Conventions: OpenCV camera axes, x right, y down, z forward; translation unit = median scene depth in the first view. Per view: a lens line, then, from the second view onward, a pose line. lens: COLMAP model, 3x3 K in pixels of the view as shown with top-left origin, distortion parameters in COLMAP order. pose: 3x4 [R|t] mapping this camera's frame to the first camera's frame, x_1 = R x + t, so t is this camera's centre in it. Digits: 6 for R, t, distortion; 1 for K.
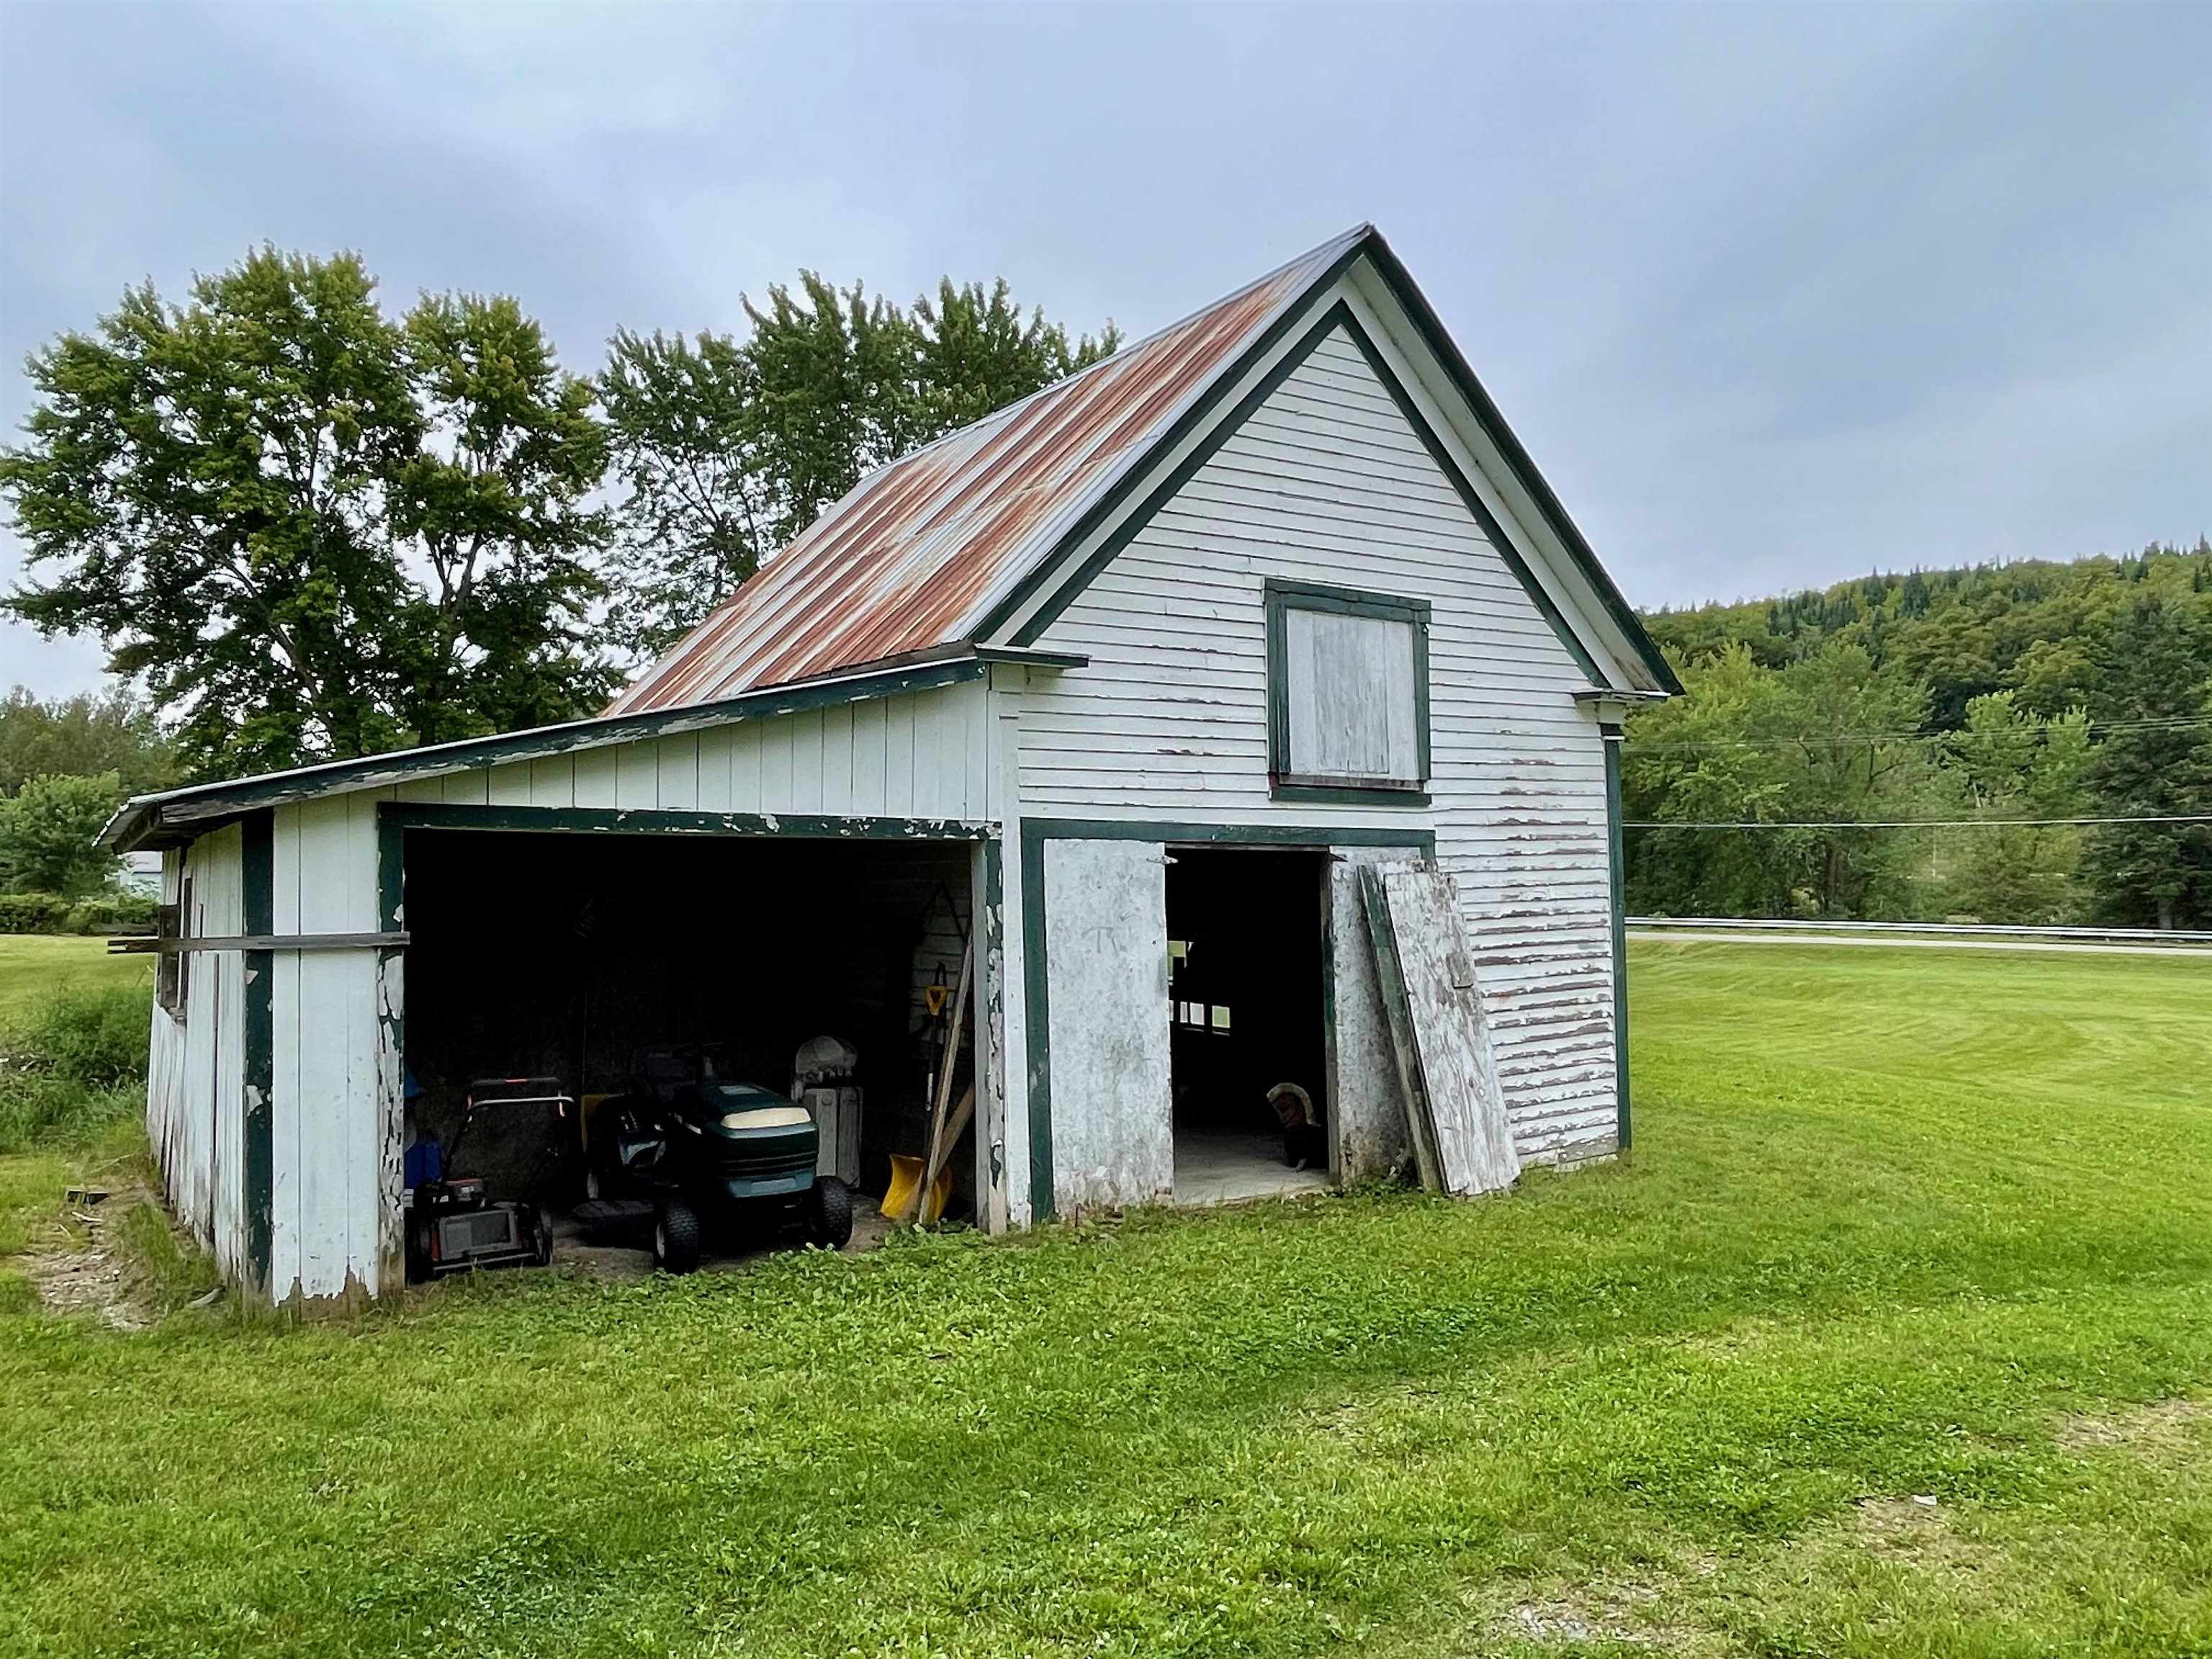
lens RADIAL K [[1599.6, 0, 1100.2], [0, 1599.6, 821.4], [0, 0, 1]] dist [-0.010718, -0.005810]
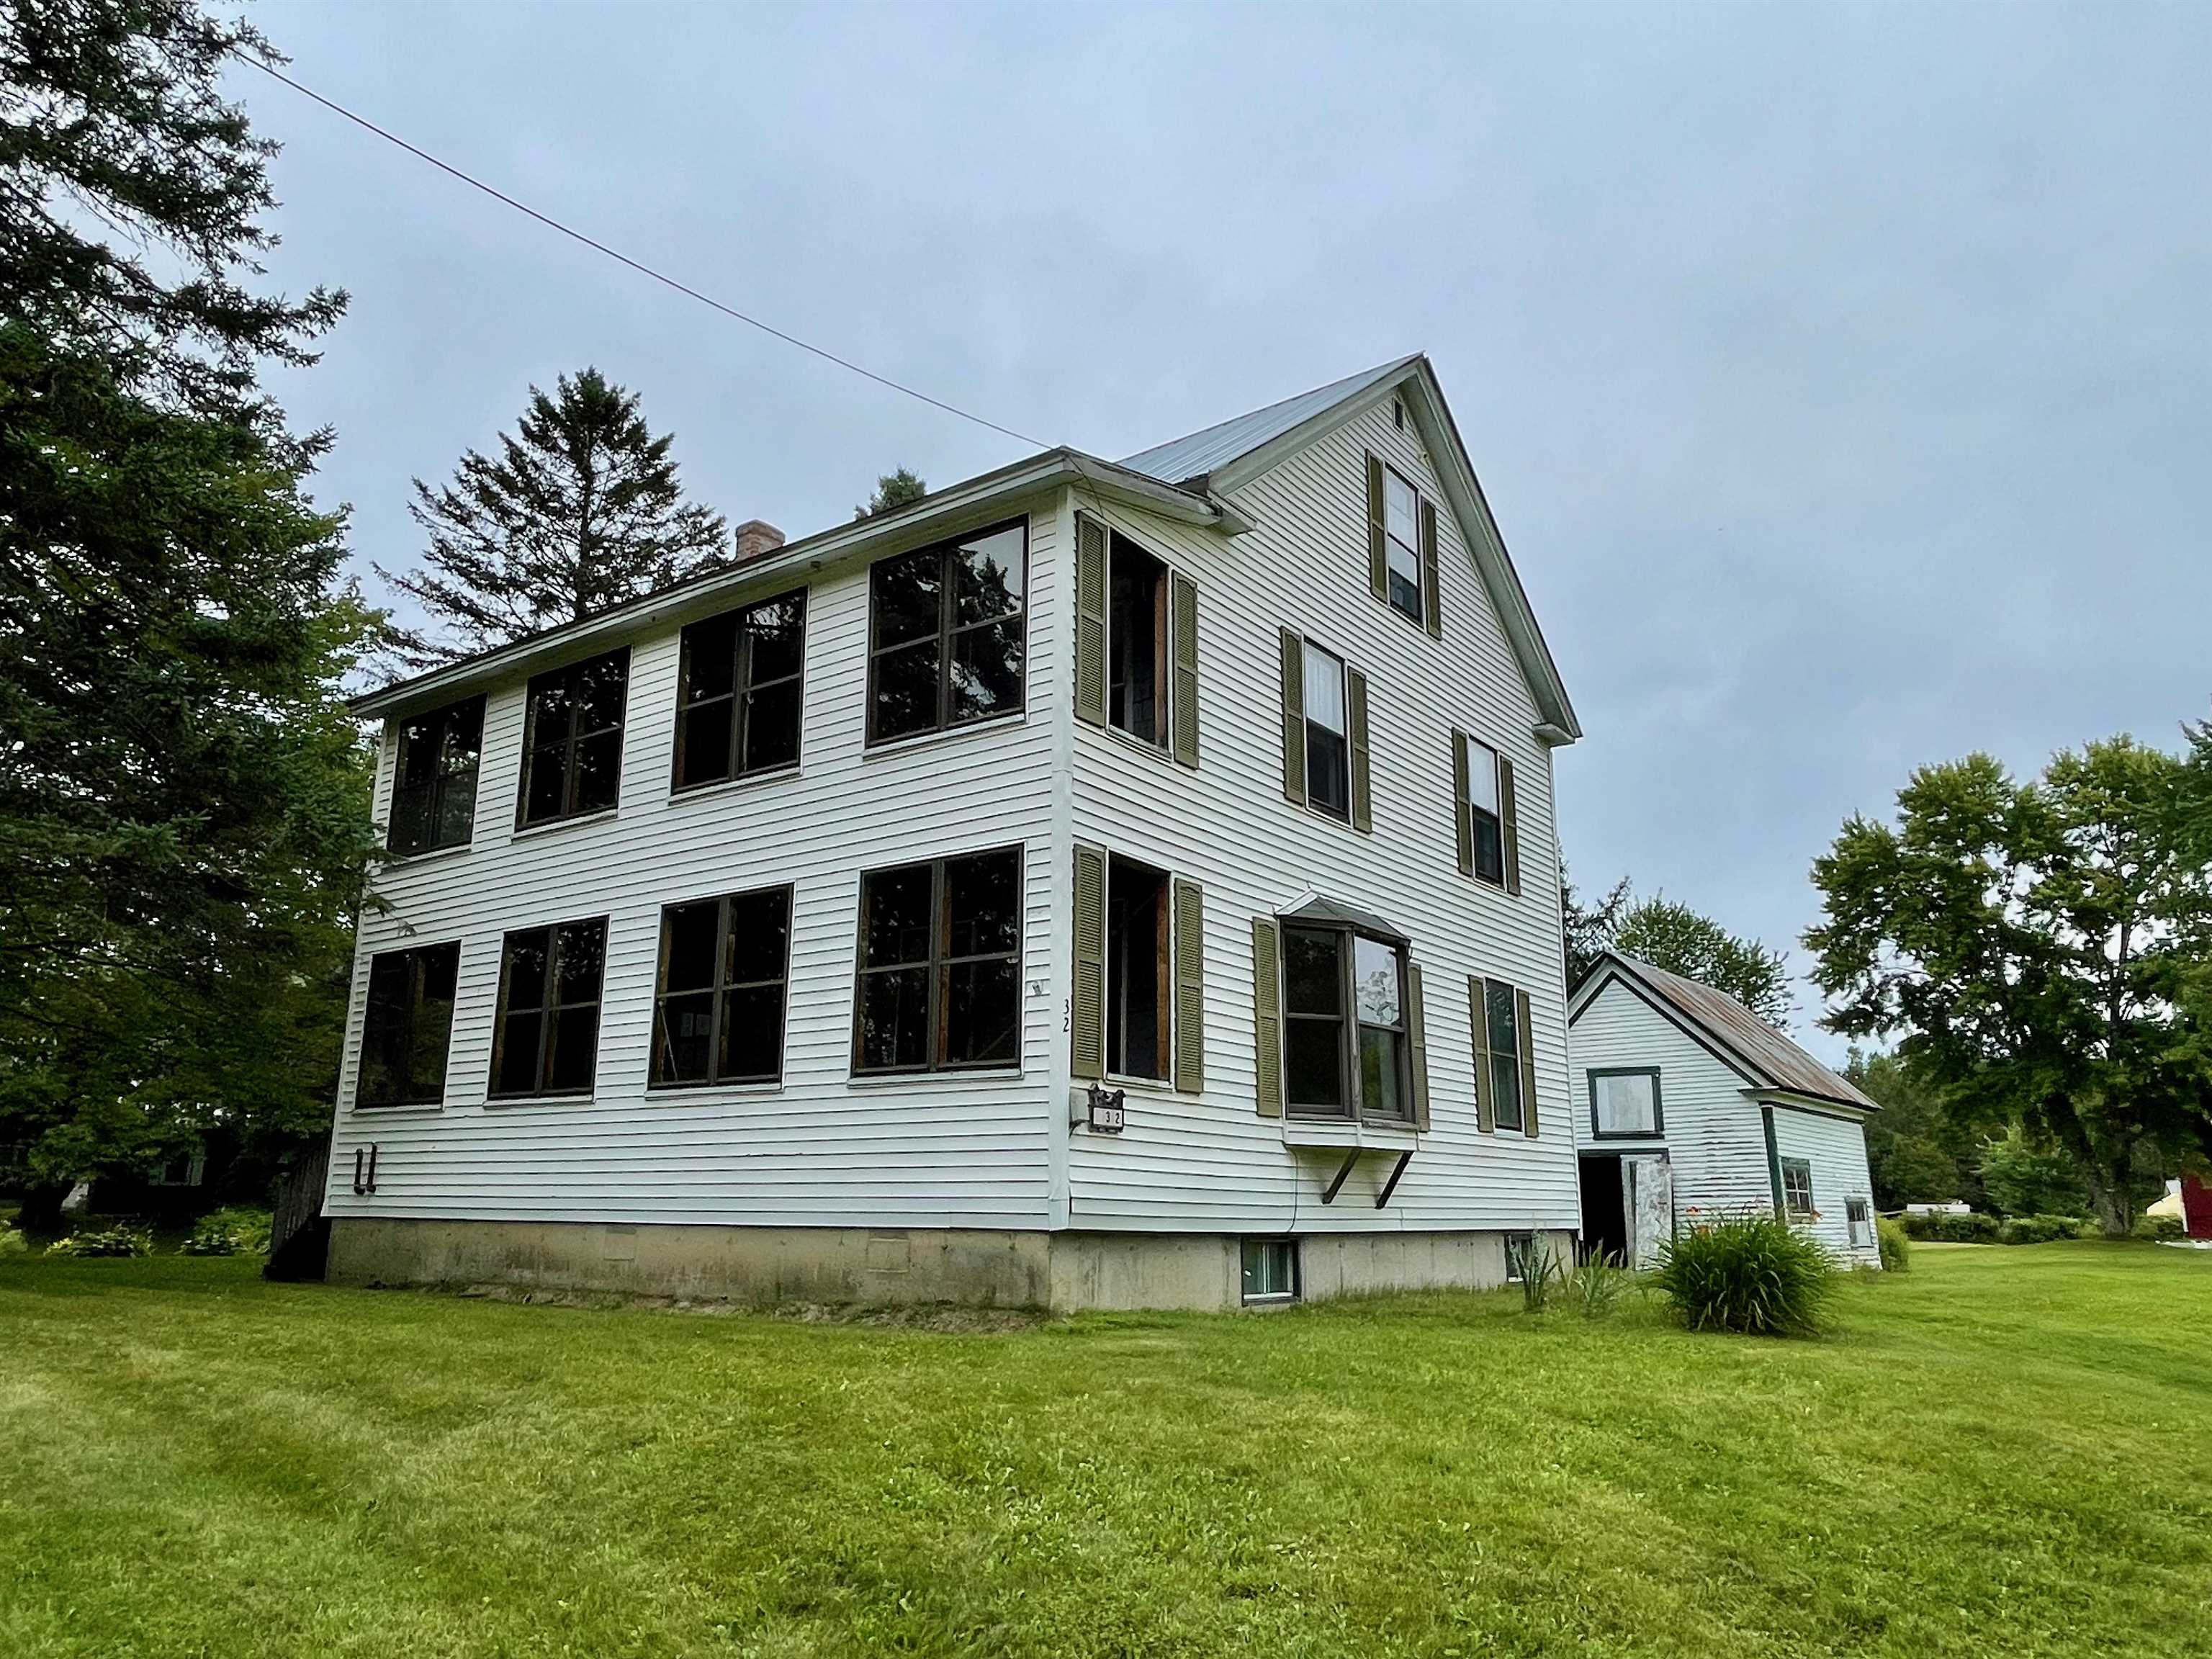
lens RADIAL K [[1513.5, 0, 1109.2], [0, 1513.5, 830.9], [0, 0, 1]] dist [-0.007805, -0.002541]
pose [[0.308559, -0.227399, -0.923624, 2.349019], [0.024072, 0.972560, -0.231405, 0.052131], [0.950900, 0.049169, 0.305566, -0.730823]]
